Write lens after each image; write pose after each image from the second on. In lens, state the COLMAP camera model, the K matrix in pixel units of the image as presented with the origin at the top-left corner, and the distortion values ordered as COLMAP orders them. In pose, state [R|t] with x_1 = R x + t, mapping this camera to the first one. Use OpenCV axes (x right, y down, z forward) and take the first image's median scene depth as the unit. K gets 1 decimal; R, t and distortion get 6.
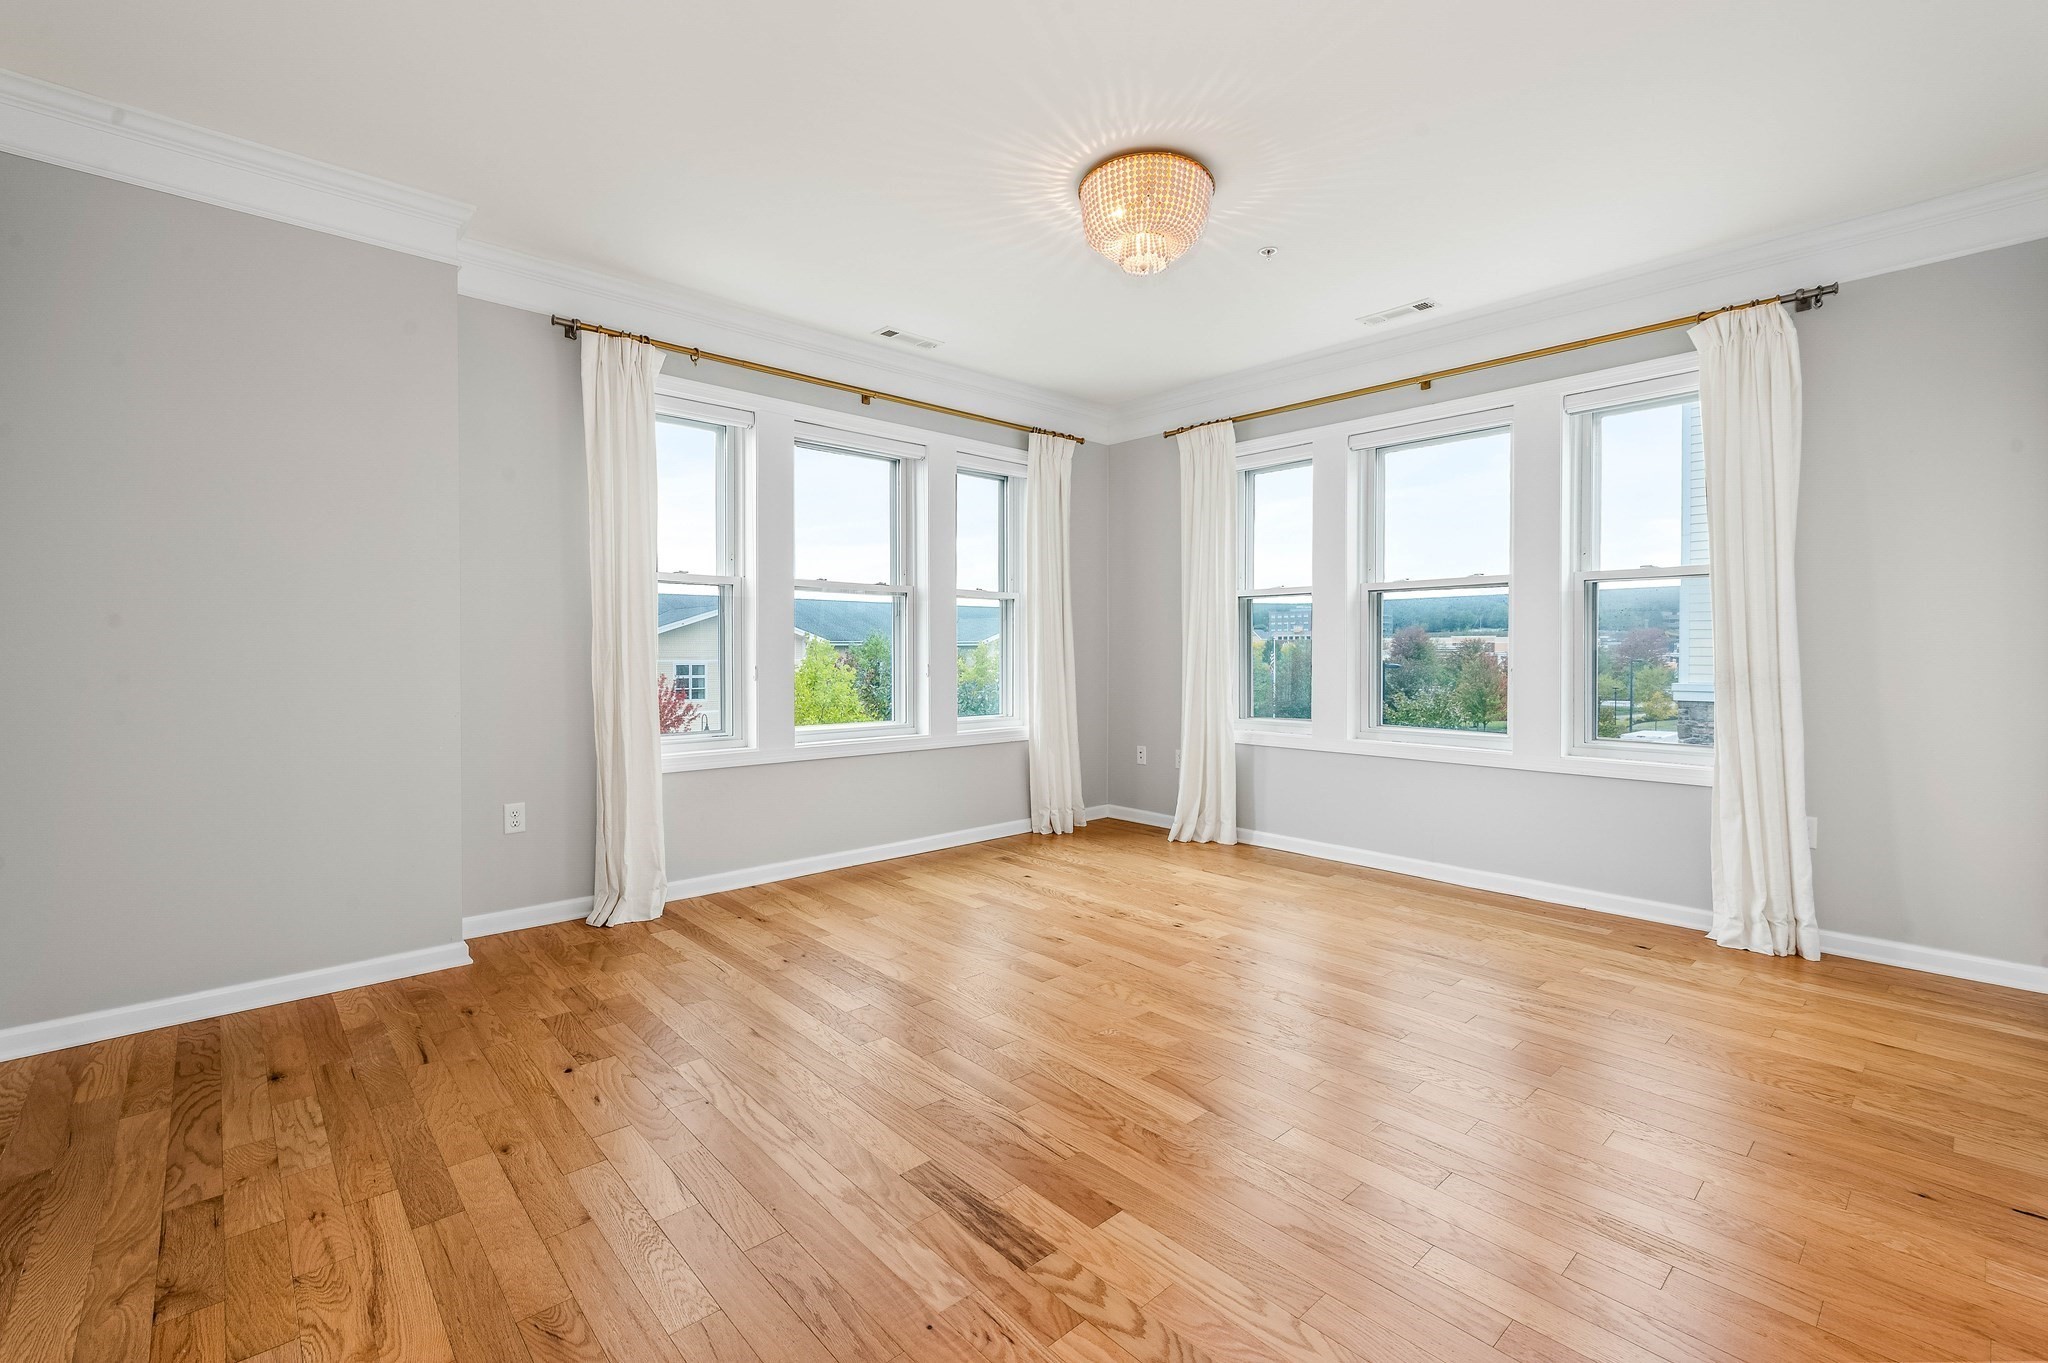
lens RADIAL K [[875.3, 0, 1034.1], [0, 875.3, 670.0], [0, 0, 1]] dist [-0.006315, -0.000236]
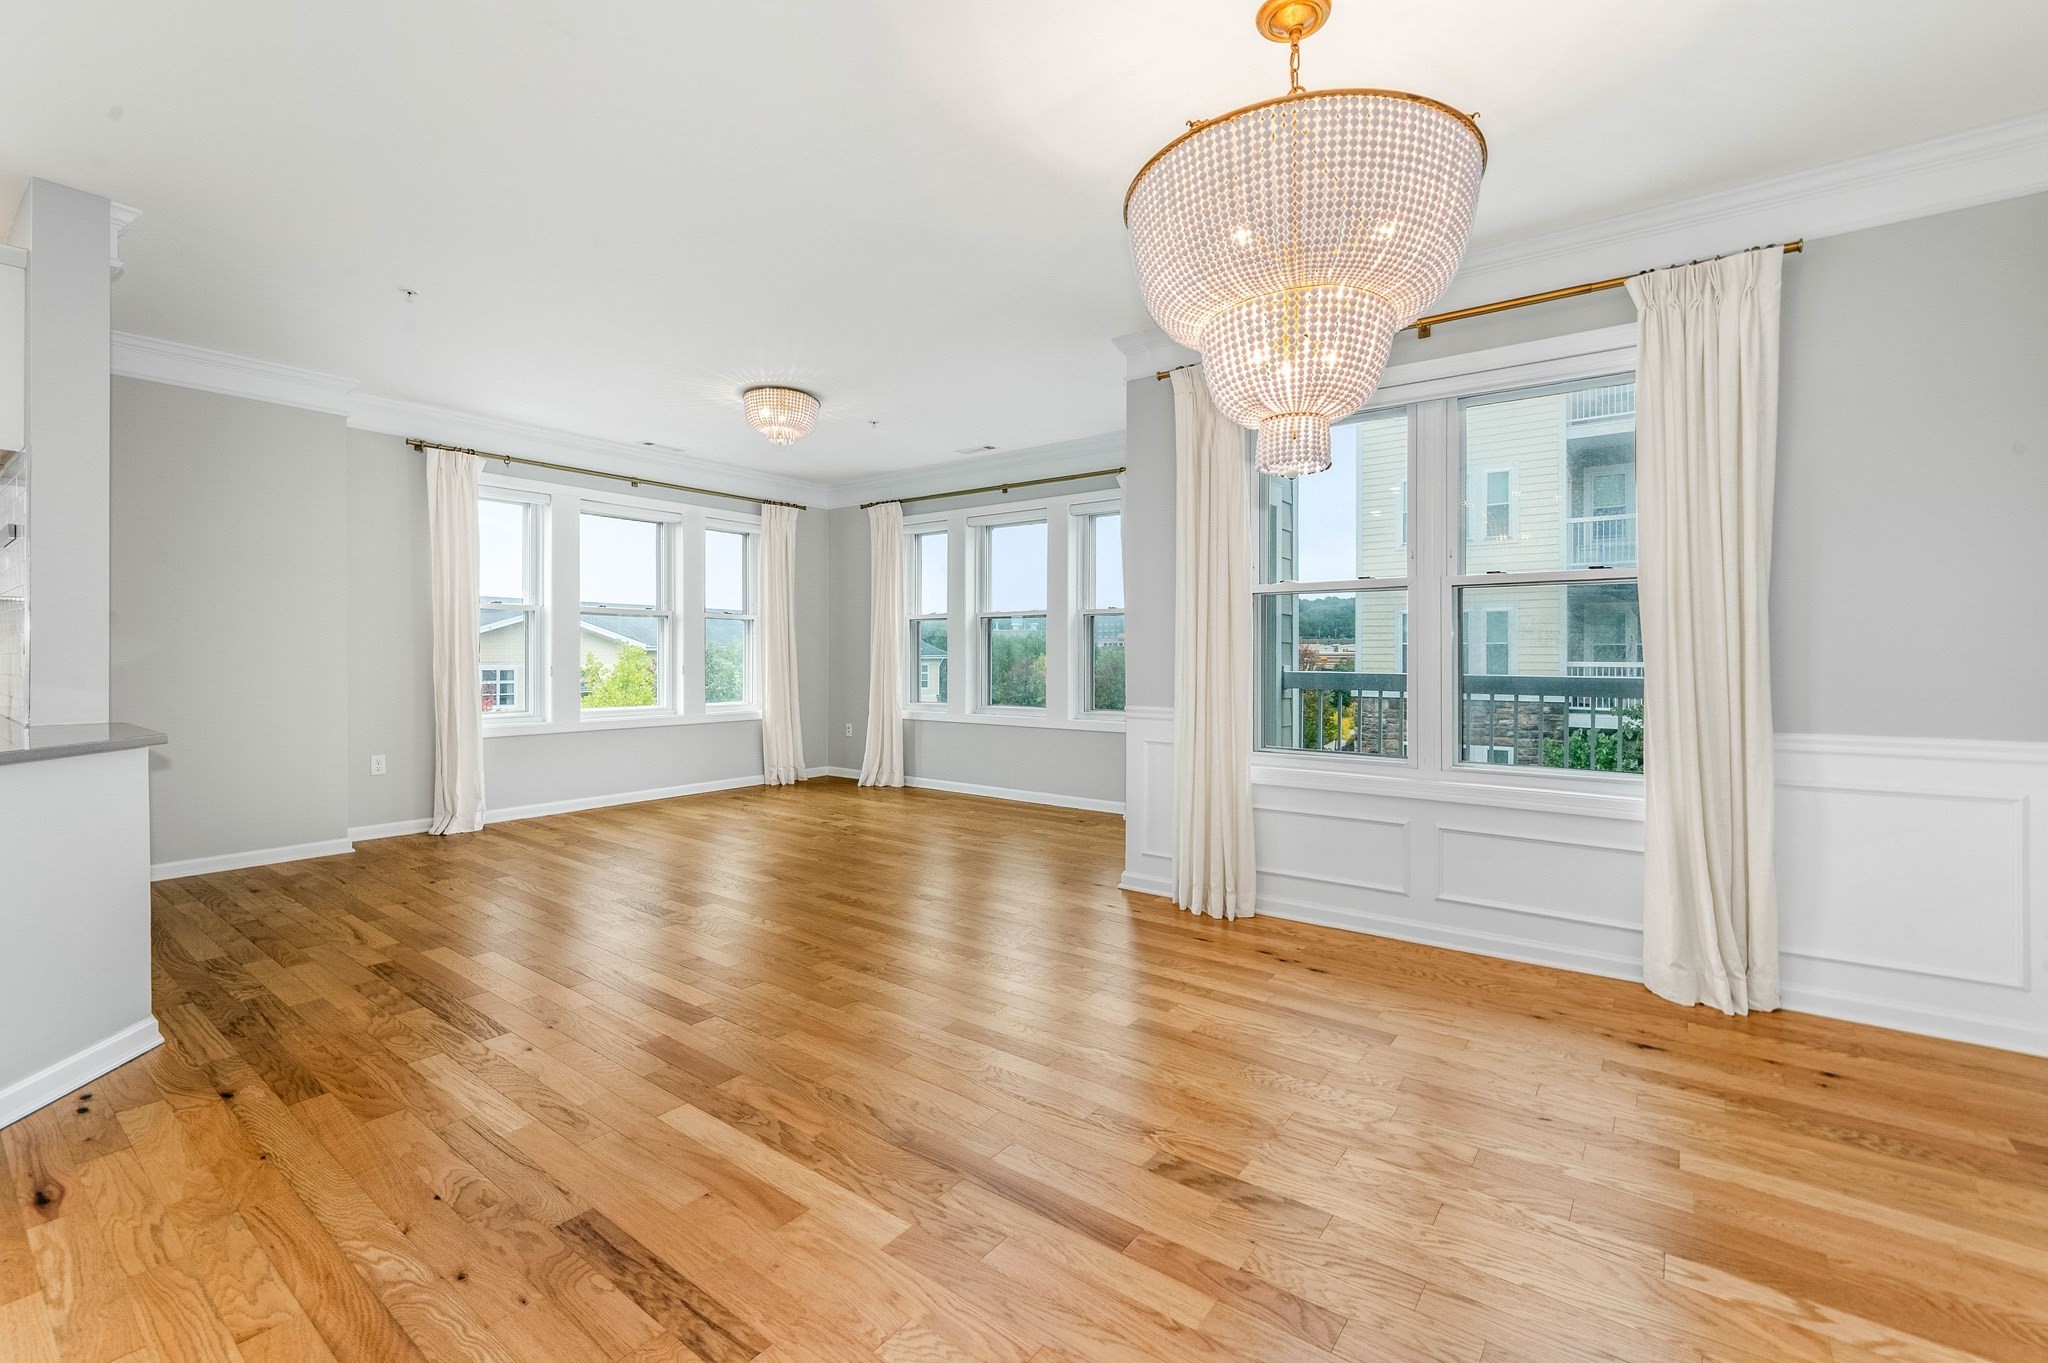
lens RADIAL K [[875.3, 0, 1035.0], [0, 875.3, 662.0], [0, 0, 1]] dist [-0.006315, -0.000236]
pose [[0.983929, 0.000332, 0.178559, 0.238979], [0.002048, 0.999912, -0.013143, 0.009097], [-0.178547, 0.013297, 0.983842, -0.639925]]
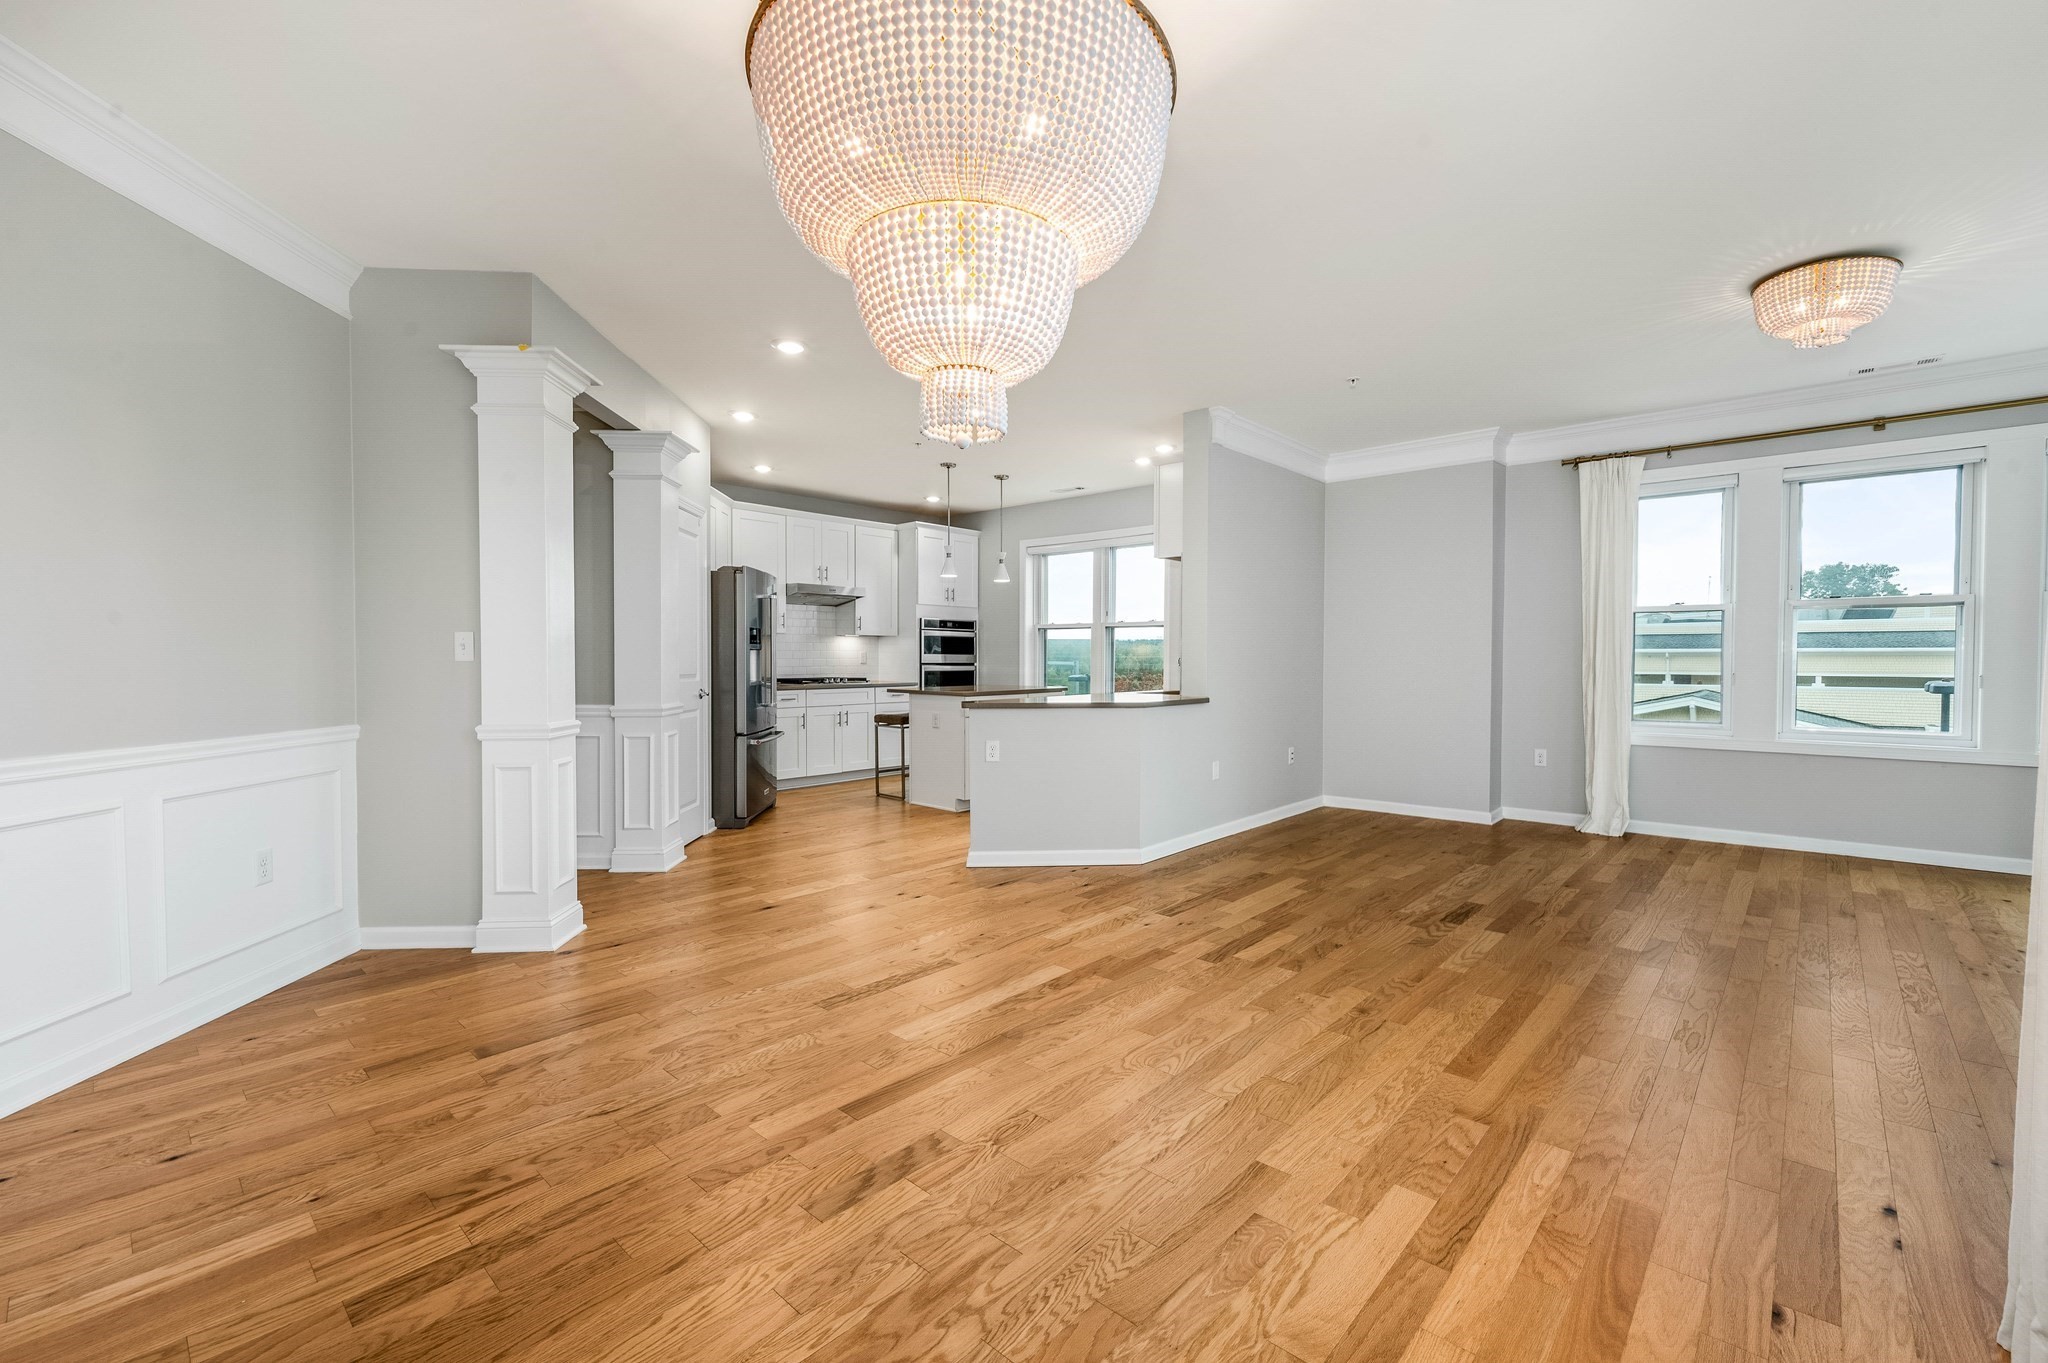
lens RADIAL K [[875.3, 0, 1013.8], [0, 875.3, 675.8], [0, 0, 1]] dist [-0.006315, -0.000236]
pose [[0.069437, 0.018457, -0.997416, 0.941601], [-0.020792, 0.999638, 0.017050, -0.000609], [0.997370, 0.019554, 0.069795, -0.142720]]
